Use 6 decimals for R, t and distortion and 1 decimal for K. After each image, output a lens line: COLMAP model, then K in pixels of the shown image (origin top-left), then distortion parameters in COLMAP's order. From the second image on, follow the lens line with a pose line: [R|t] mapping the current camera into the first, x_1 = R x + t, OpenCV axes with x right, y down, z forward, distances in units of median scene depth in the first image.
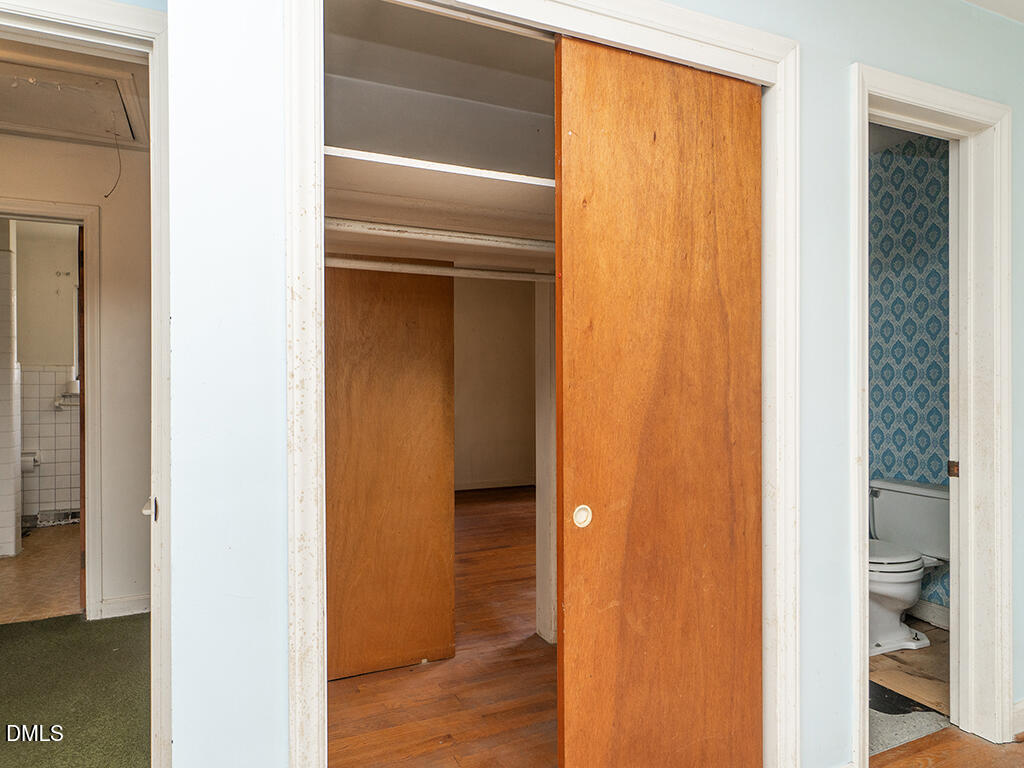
lens RADIAL K [[591.7, 0, 511.3], [0, 591.7, 382.5], [0, 0, 1]] dist [-0.021187, -0.000125]
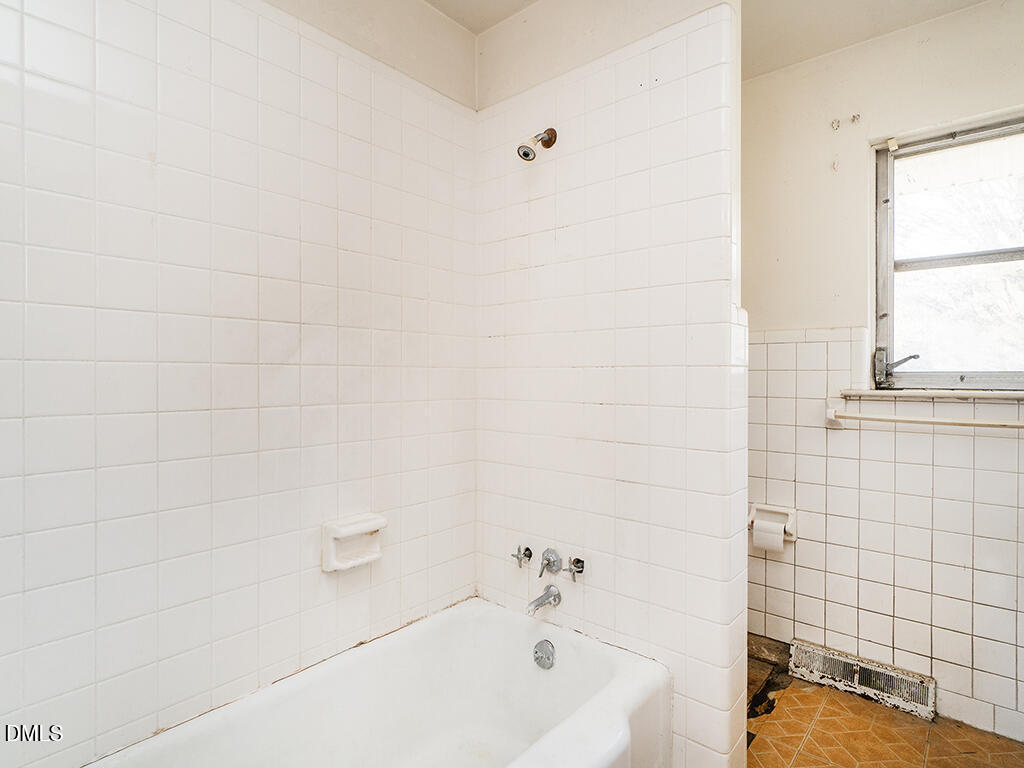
lens RADIAL K [[550.6, 0, 511.9], [0, 550.6, 386.8], [0, 0, 1]] dist [0.001628, 0.000086]
pose [[0.374141, 0.000765, -0.927372, -0.482089], [-0.008464, 0.999961, -0.002589, 0.019828], [0.927333, 0.008818, 0.374133, 0.620364]]
